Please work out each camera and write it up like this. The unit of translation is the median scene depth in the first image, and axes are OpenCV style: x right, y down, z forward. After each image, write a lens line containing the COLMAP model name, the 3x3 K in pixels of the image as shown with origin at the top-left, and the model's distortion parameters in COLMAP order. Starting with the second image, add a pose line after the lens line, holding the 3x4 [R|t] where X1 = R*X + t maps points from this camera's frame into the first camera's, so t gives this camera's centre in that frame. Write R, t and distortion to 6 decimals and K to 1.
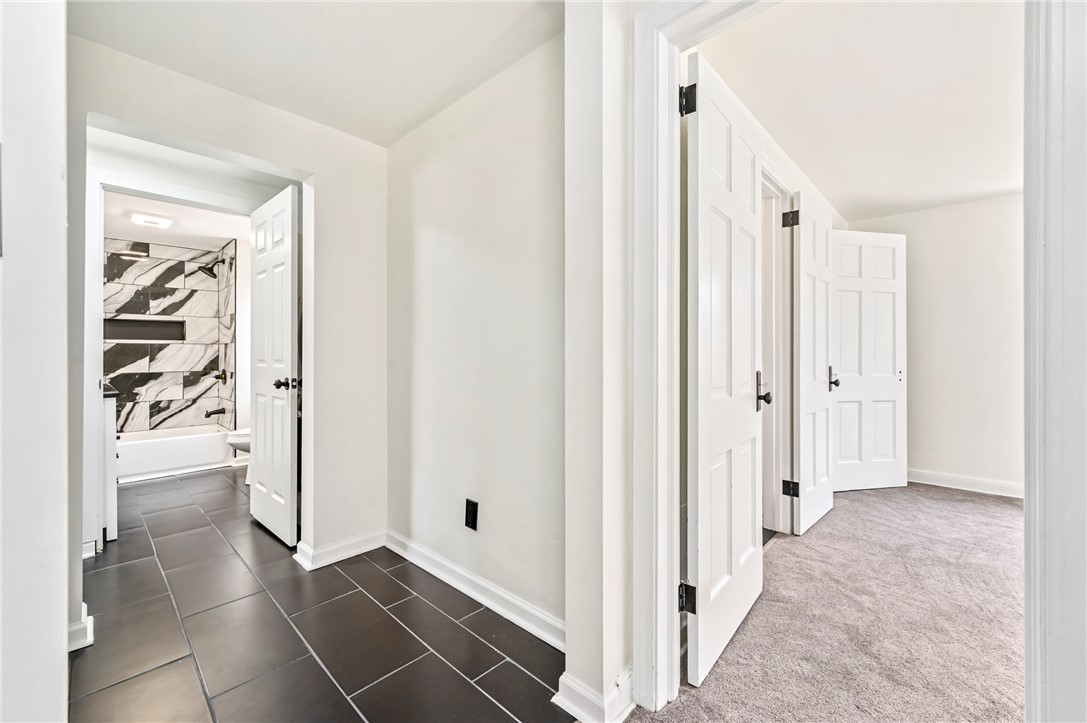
lens RADIAL K [[441.8, 0, 542.9], [0, 441.8, 354.8], [0, 0, 1]] dist [-0.001086, -0.000141]
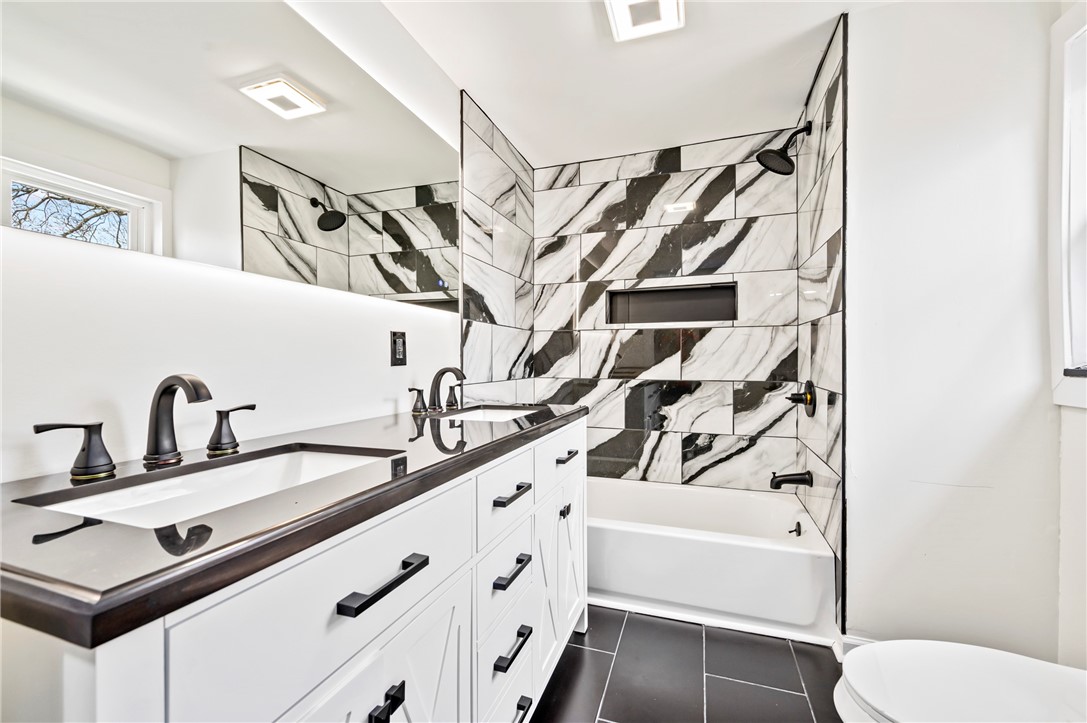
lens RADIAL K [[441.8, 0, 542.9], [0, 441.8, 354.8], [0, 0, 1]] dist [-0.001086, -0.000141]
pose [[0.411084, -0.000505, -0.911597, -0.446956], [-0.000076, 1.000000, -0.000588, 0.007916], [0.911598, 0.000311, 0.411084, 0.599020]]
